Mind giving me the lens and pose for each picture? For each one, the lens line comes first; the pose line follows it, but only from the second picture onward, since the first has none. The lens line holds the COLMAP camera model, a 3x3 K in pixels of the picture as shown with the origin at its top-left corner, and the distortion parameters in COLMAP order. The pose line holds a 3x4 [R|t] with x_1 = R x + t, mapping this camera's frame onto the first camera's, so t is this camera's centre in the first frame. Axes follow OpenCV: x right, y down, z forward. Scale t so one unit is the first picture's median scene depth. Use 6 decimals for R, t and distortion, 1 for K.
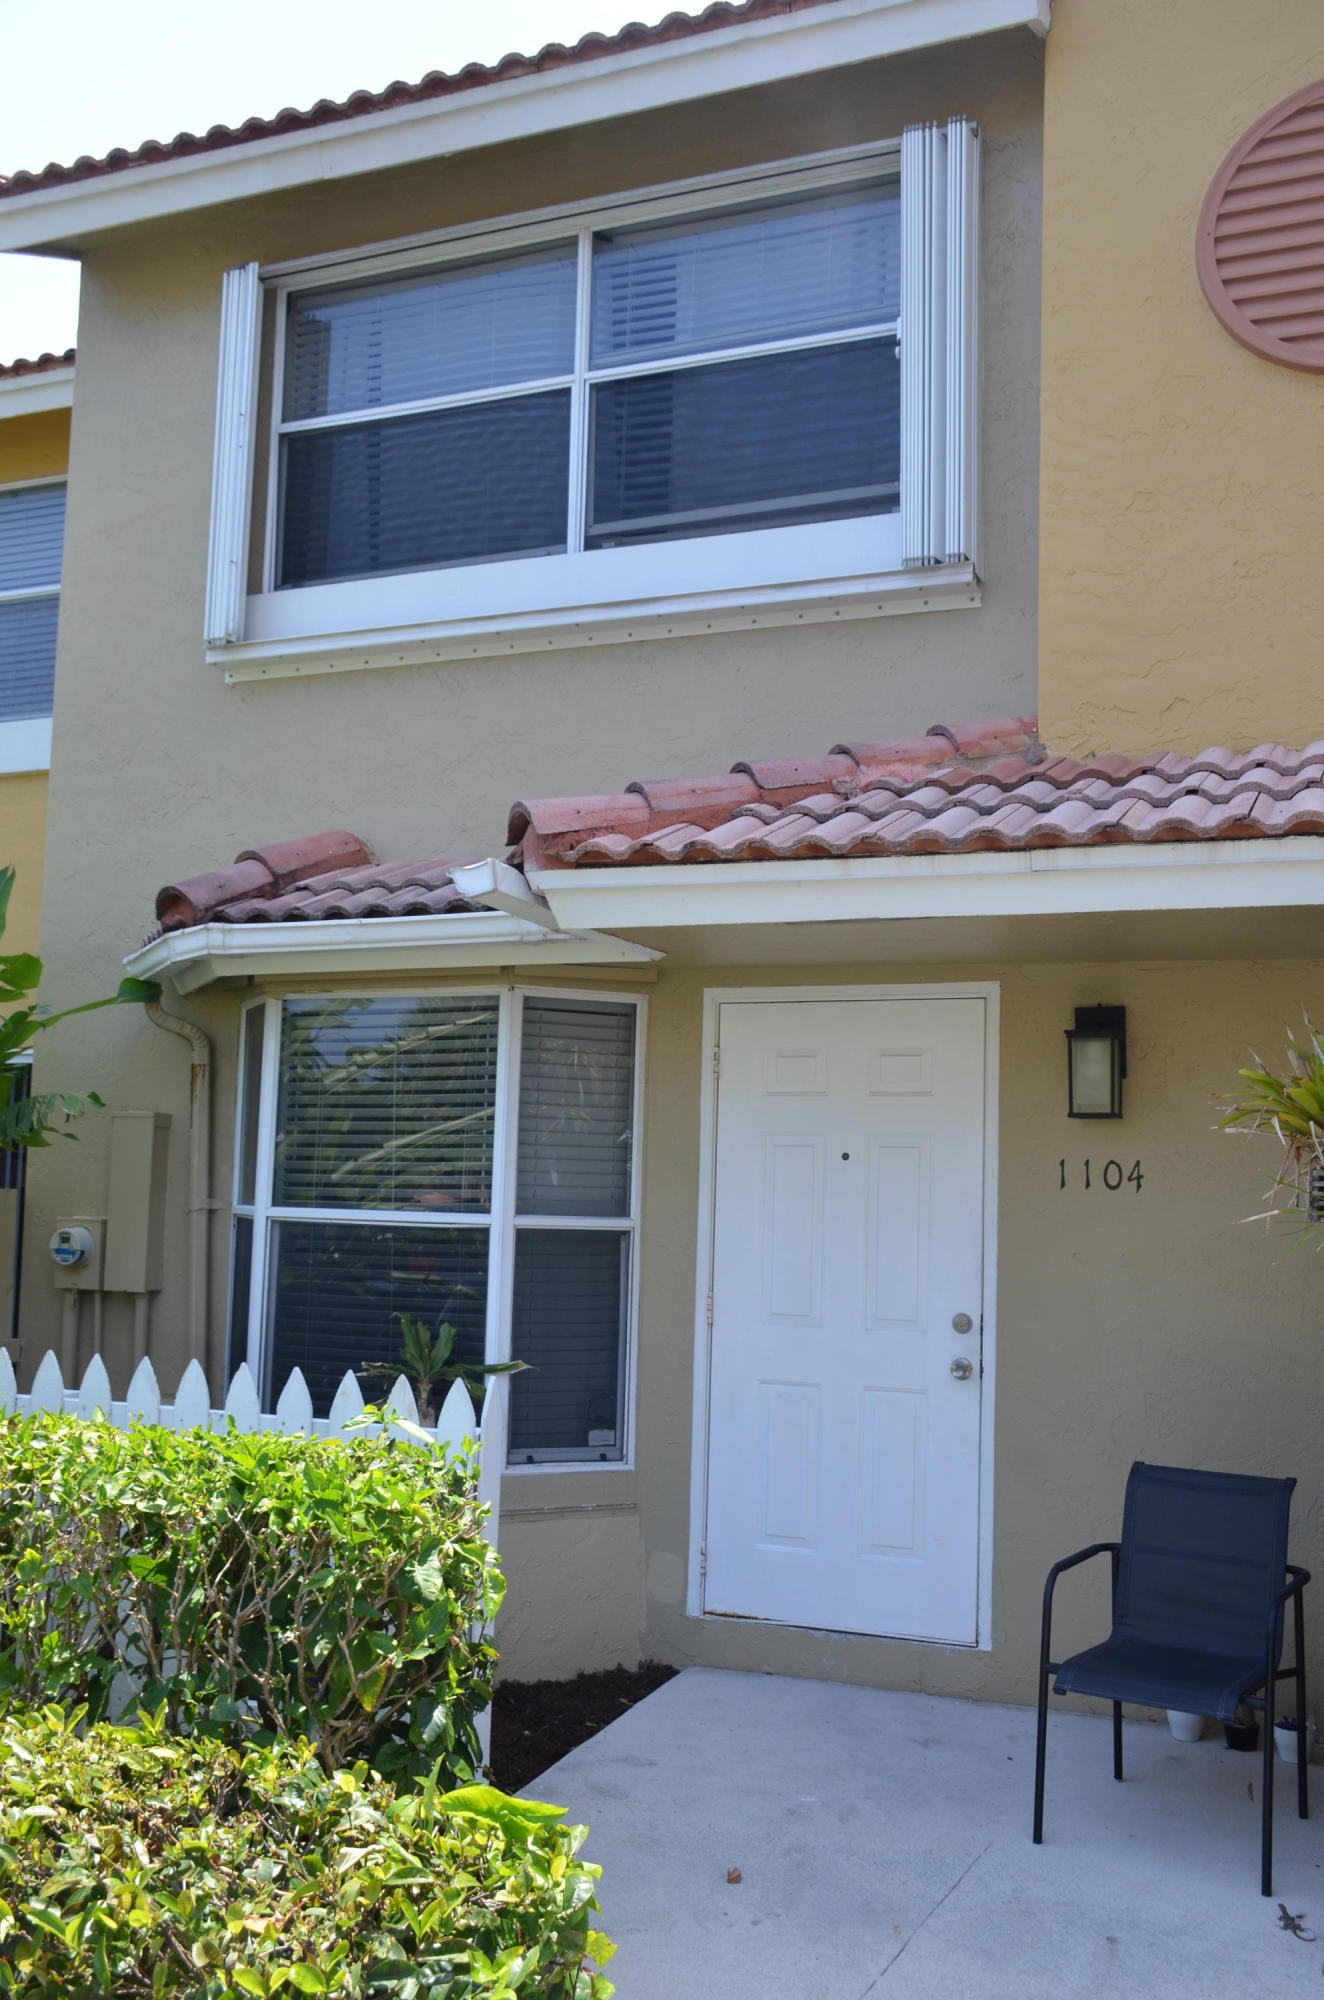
lens RADIAL K [[1856.9, 0, 662.0], [0, 1856.9, 1000.0], [0, 0, 1]] dist [-0.005602, -0.000018]
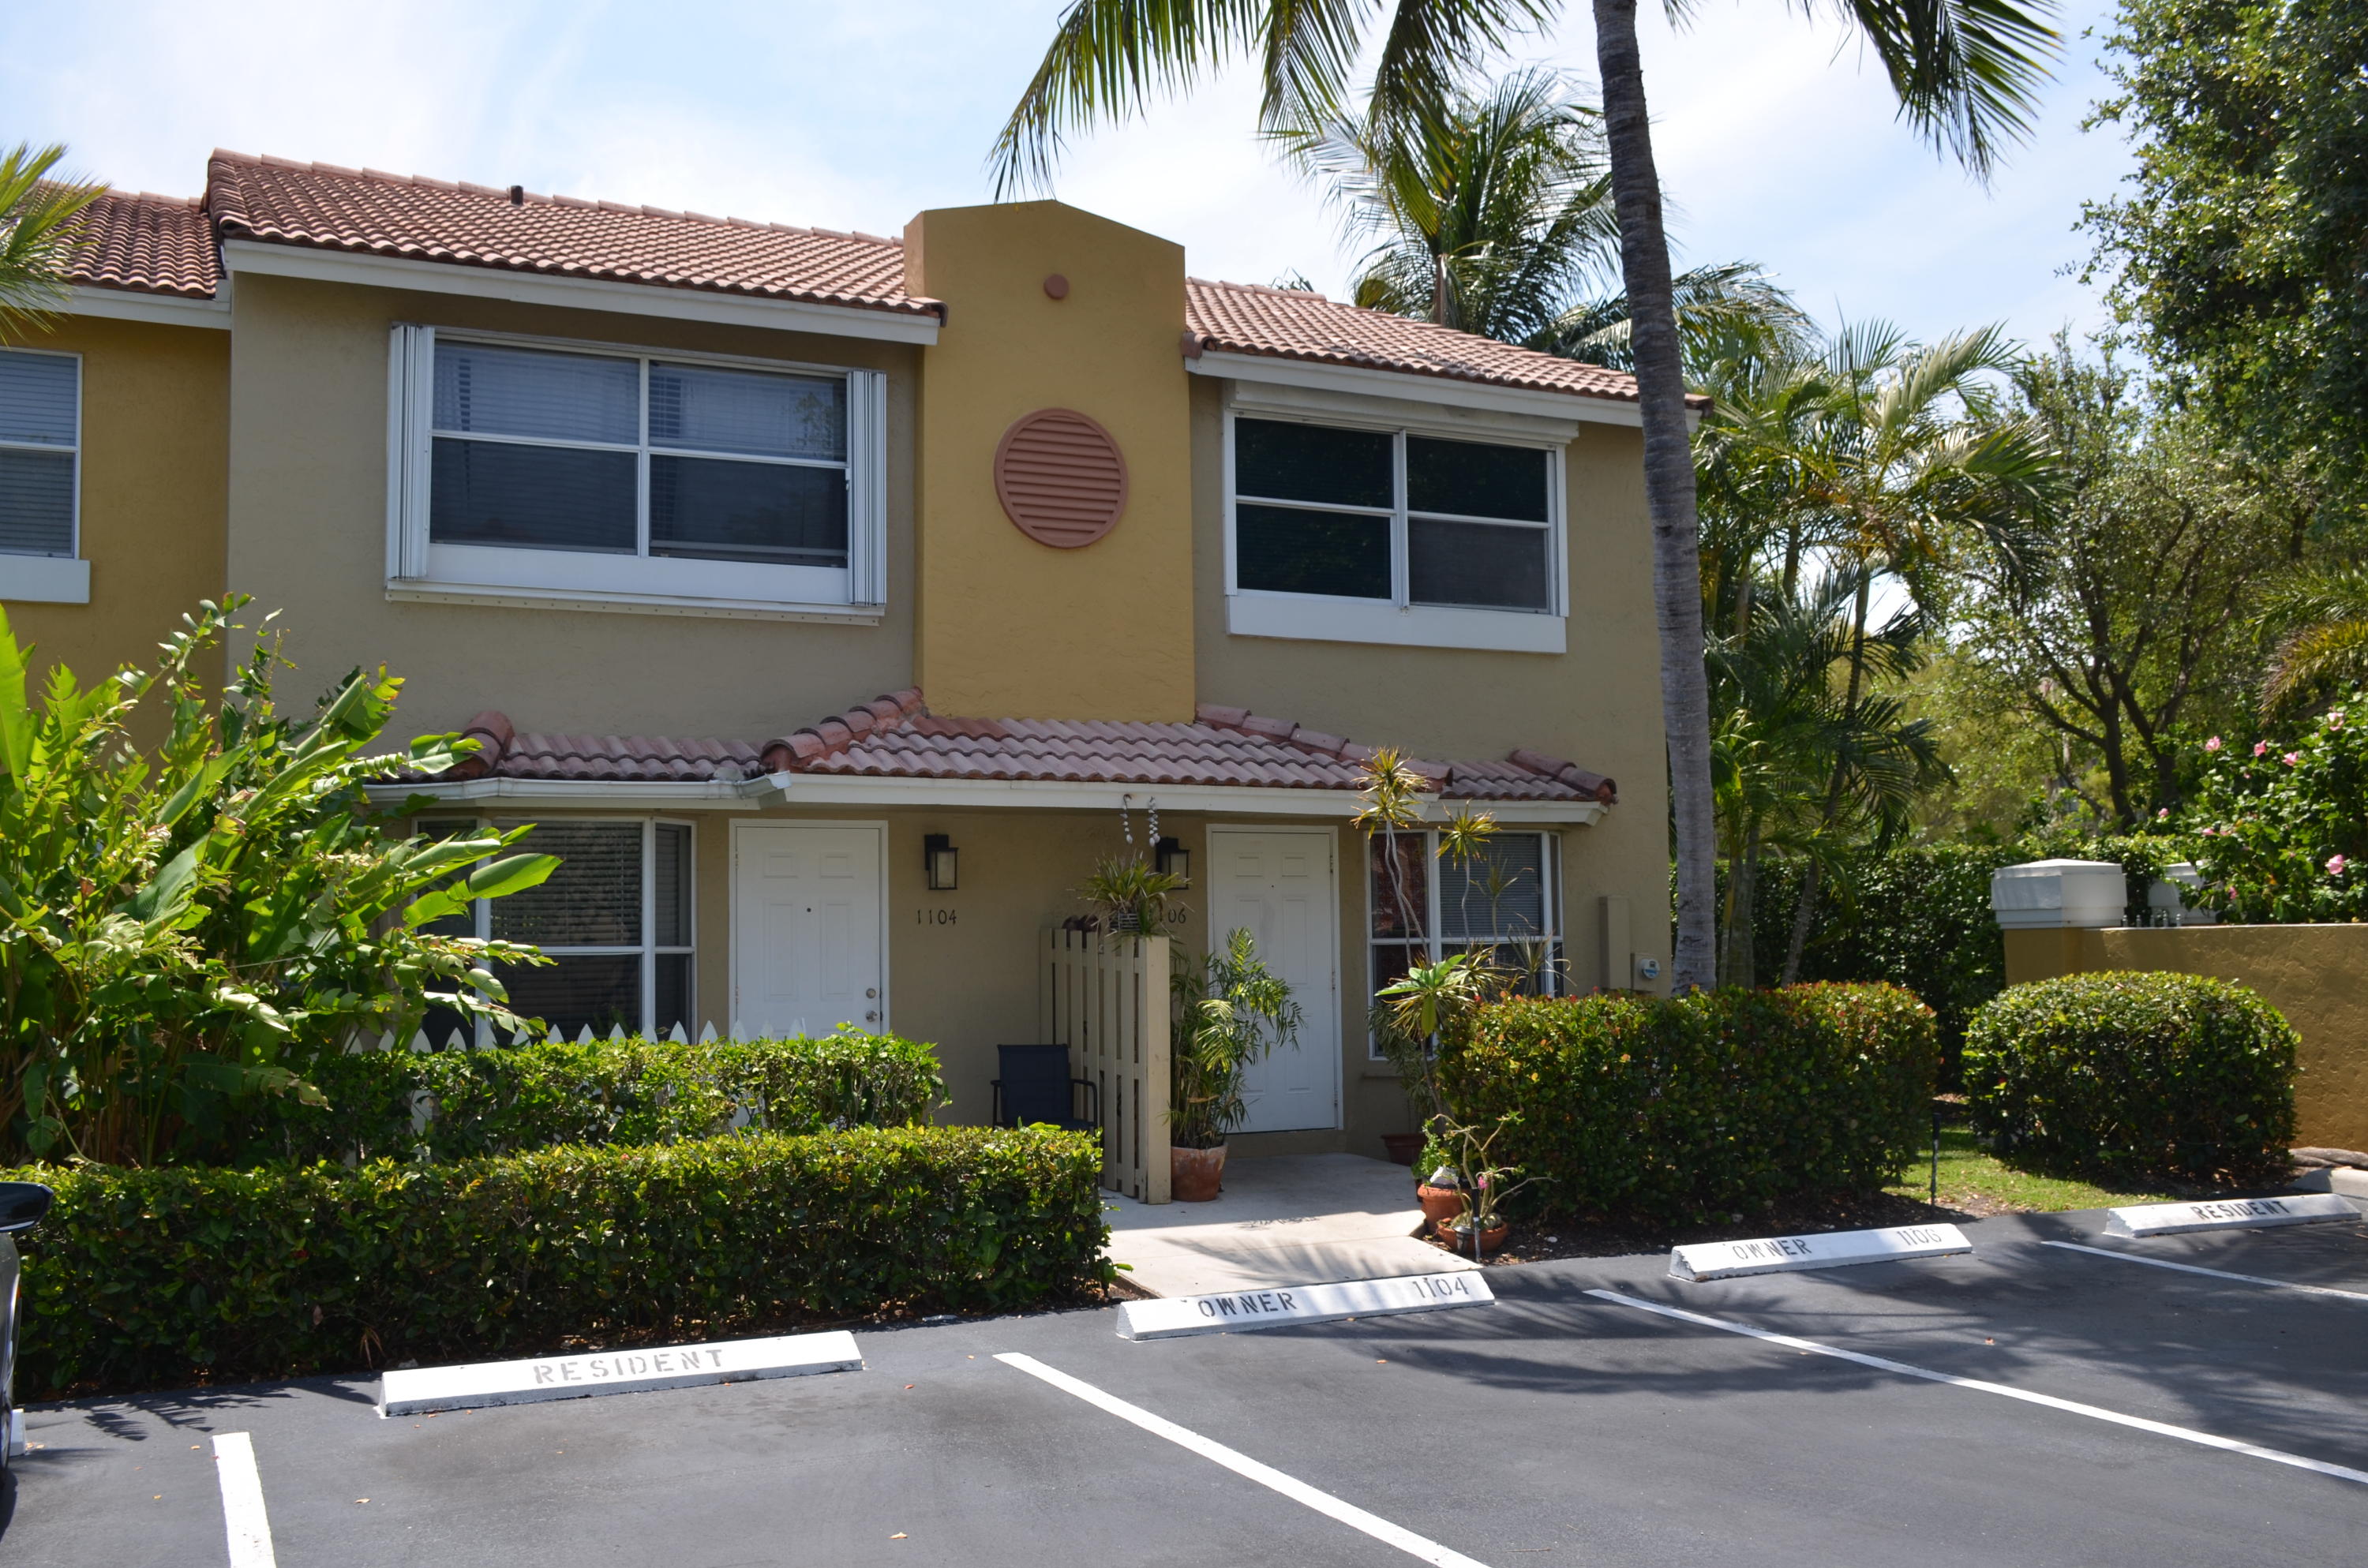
lens RADIAL K [[2198.3, 0, 1184.0], [0, 2198.3, 784.0], [0, 0, 1]] dist [-0.005602, -0.000018]
pose [[0.683131, 0.023676, 0.729912, -1.239839], [-0.051303, 0.998561, 0.015625, -0.095968], [-0.728491, -0.048121, 0.683363, -0.781727]]
